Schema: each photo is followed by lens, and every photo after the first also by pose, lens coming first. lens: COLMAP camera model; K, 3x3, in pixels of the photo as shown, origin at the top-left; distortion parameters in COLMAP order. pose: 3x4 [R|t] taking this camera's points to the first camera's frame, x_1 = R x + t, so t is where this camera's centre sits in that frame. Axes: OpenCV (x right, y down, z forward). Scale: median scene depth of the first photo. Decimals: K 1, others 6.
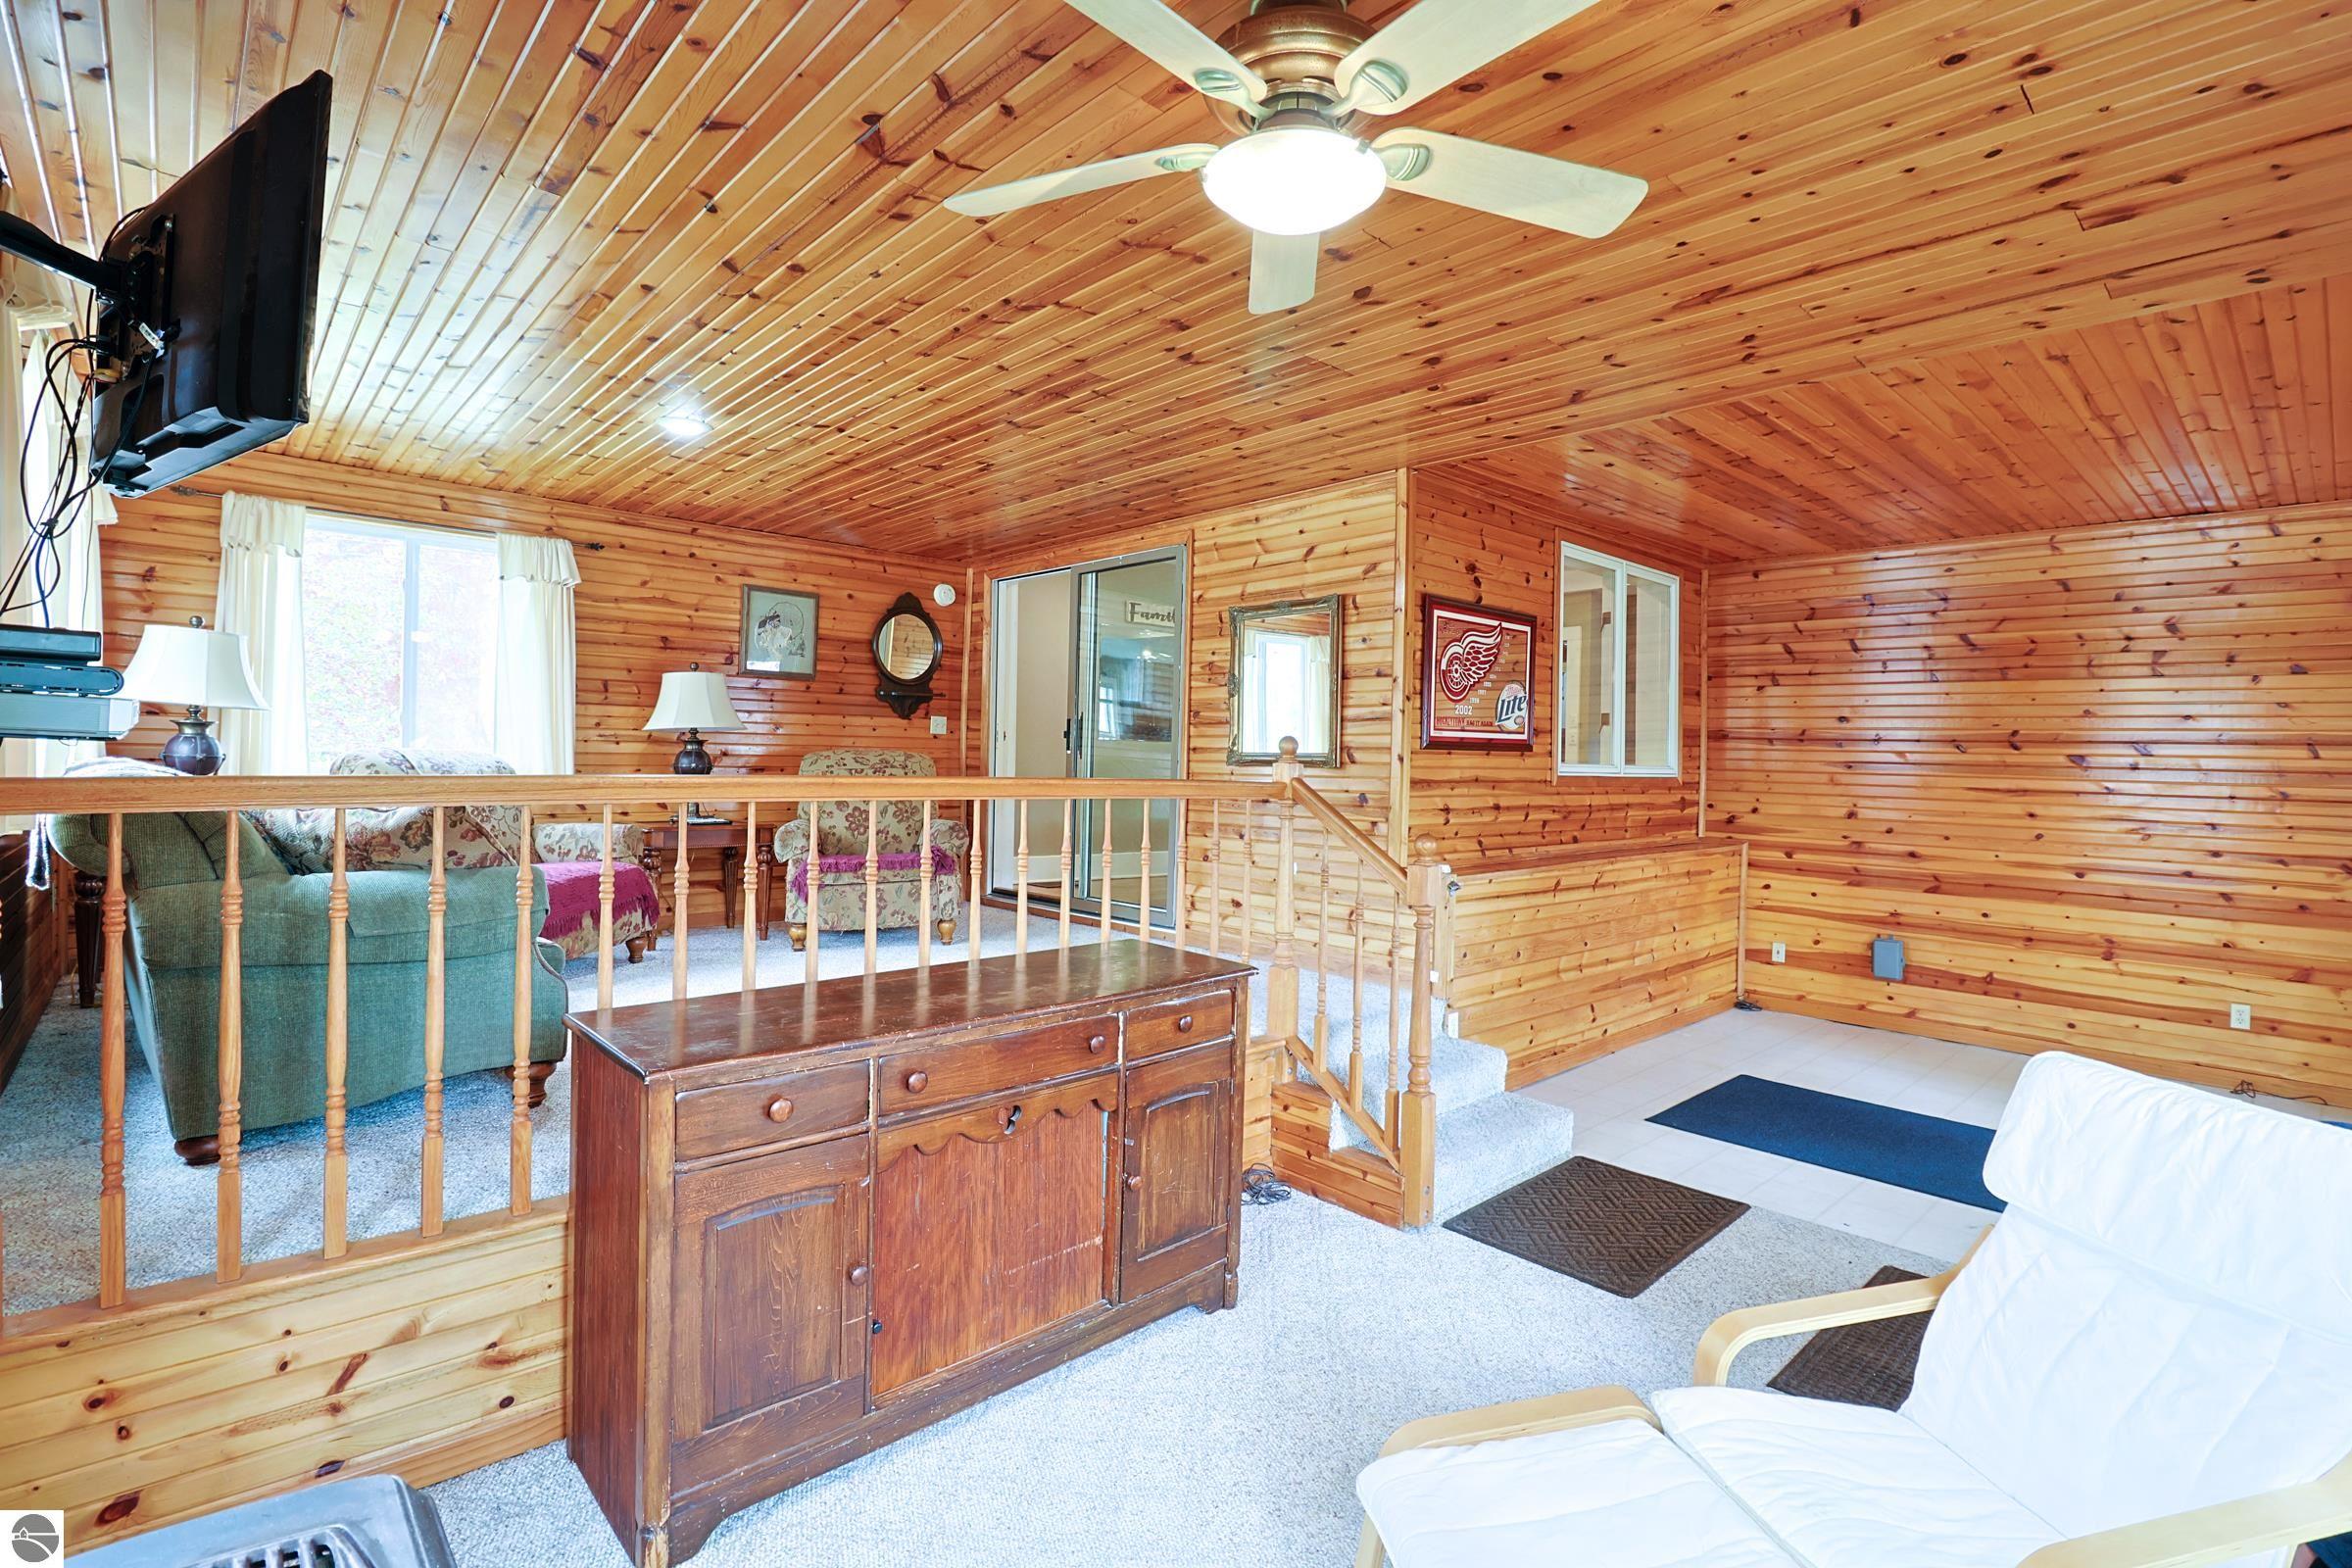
lens RADIAL K [[1100.6, 0, 1175.8], [0, 1100.6, 776.1], [0, 0, 1]] dist [-0.003796, -0.004086]
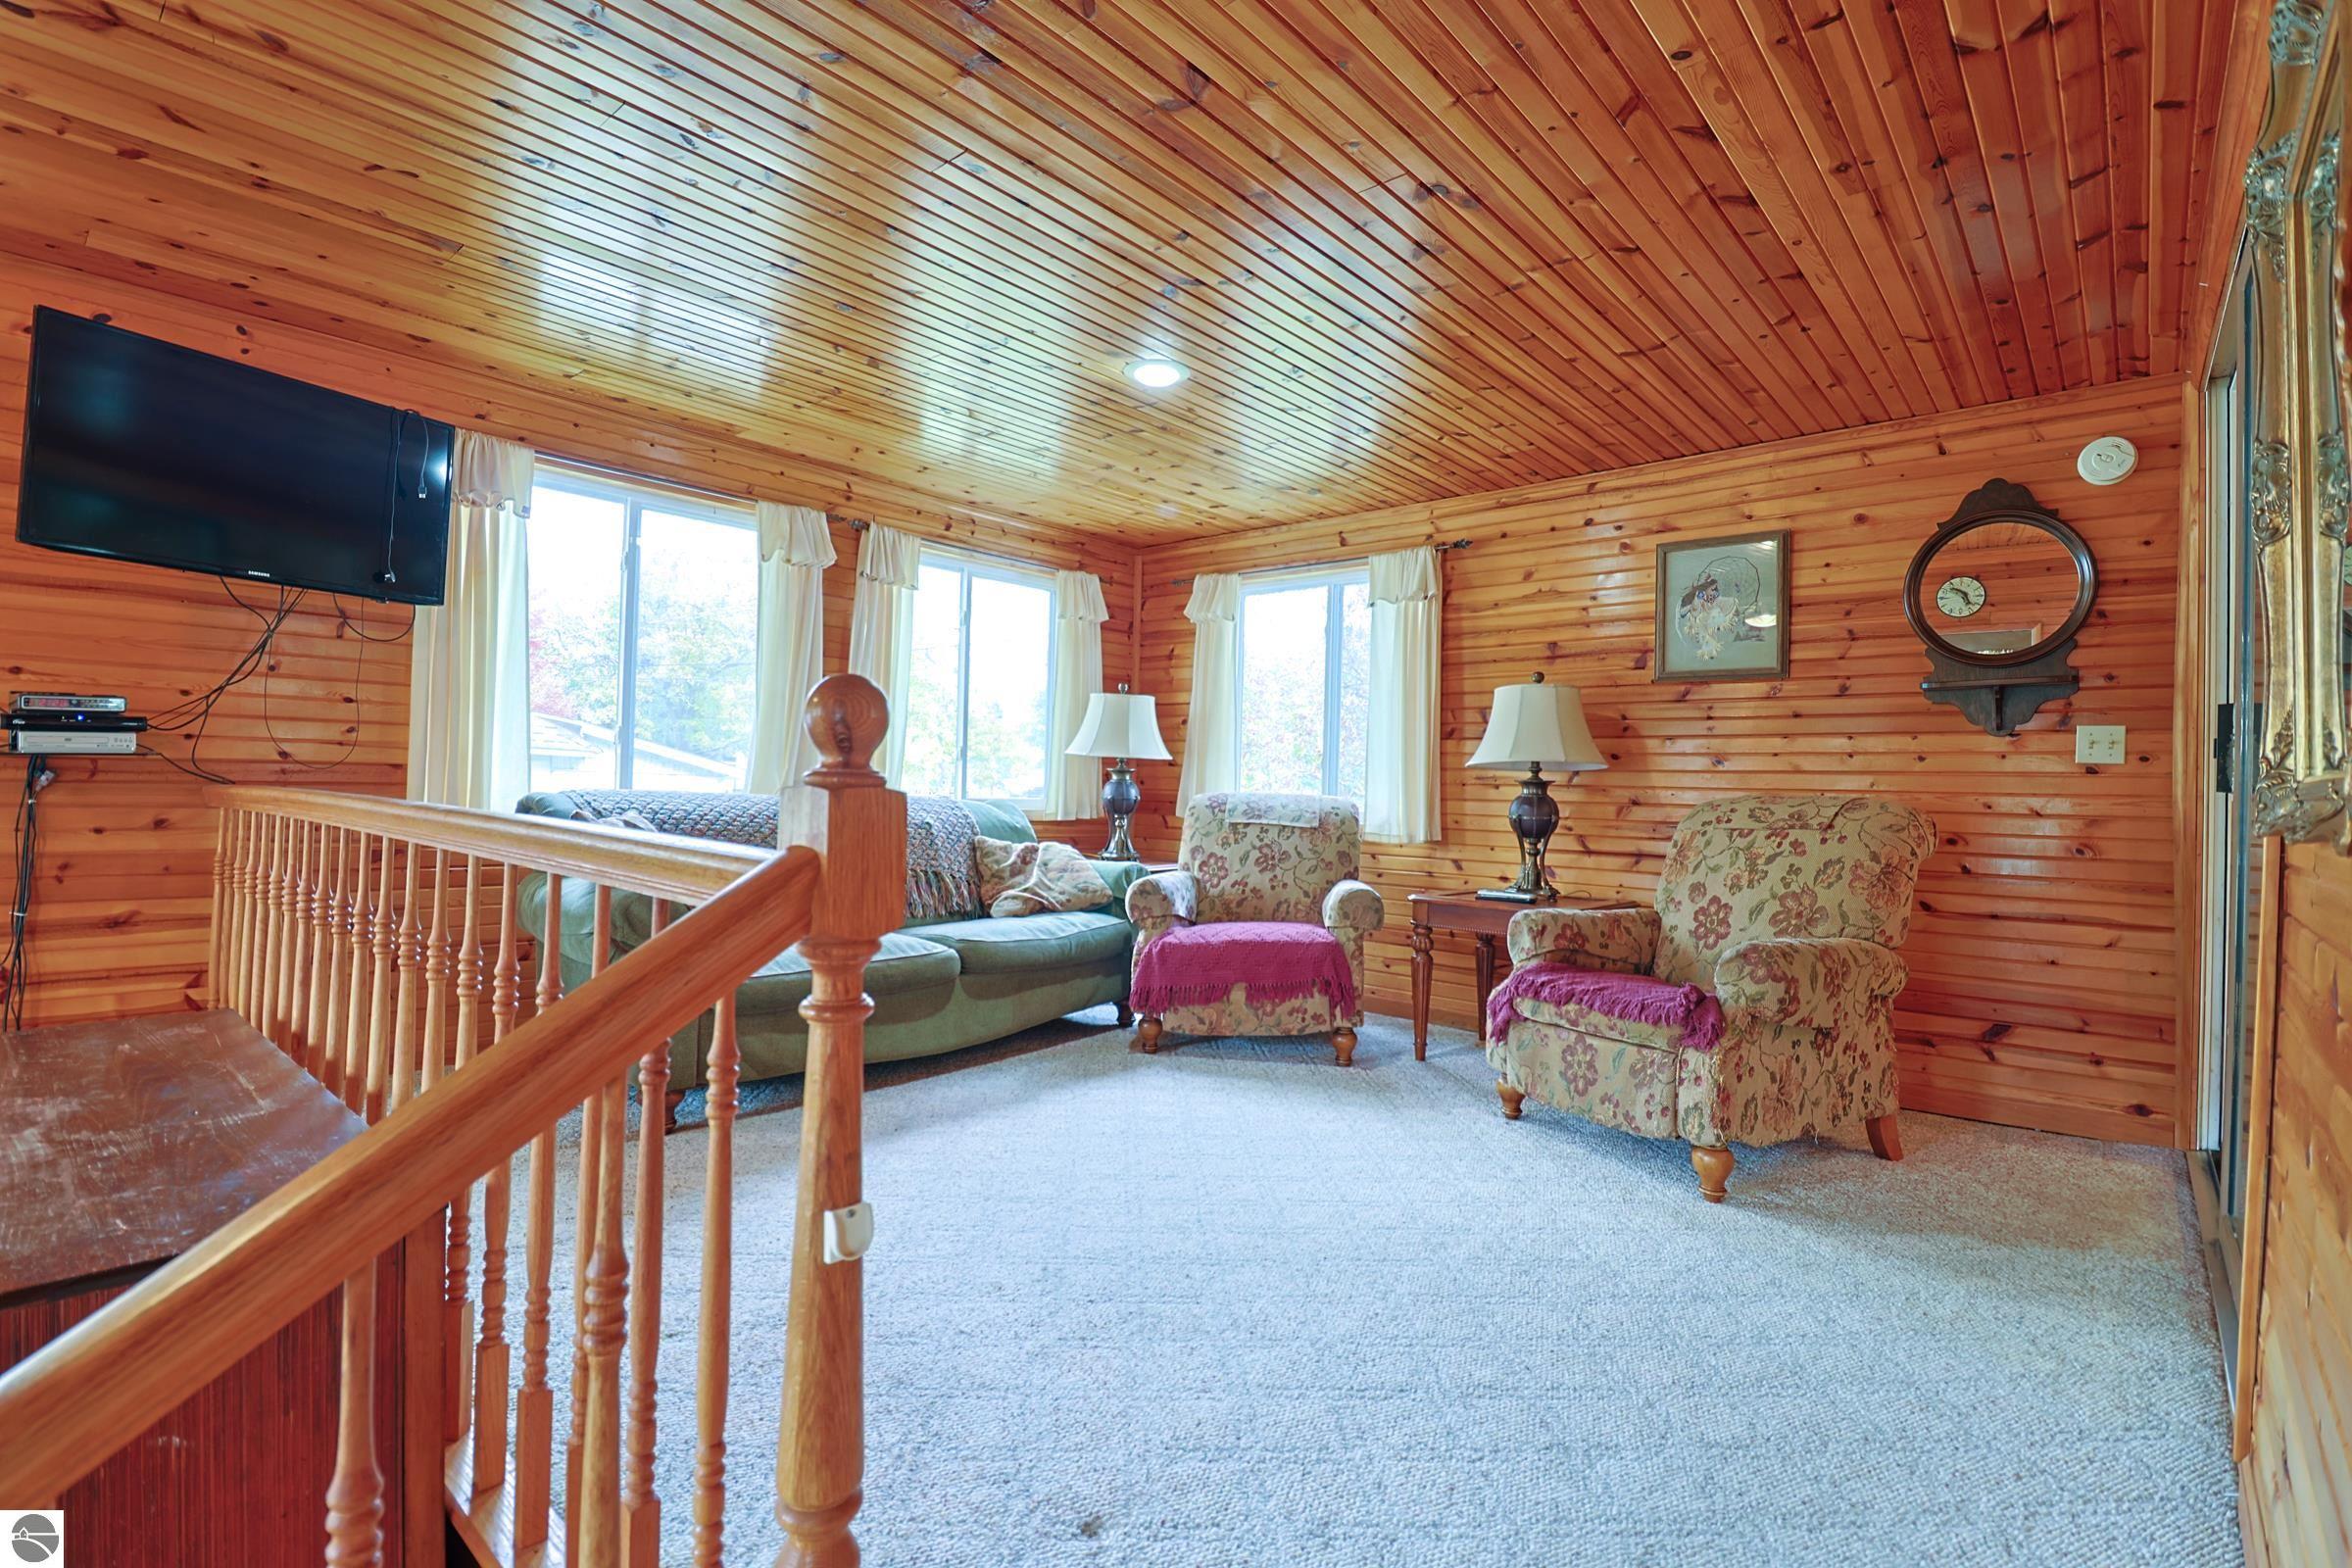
lens RADIAL K [[1100.6, 0, 1179.0], [0, 1100.6, 768.9], [0, 0, 1]] dist [-0.003796, -0.004086]
pose [[0.092087, -0.029185, -0.995323, 0.220410], [-0.035423, 0.998842, -0.032565, -0.008308], [0.995121, 0.038256, 0.090947, 0.624242]]
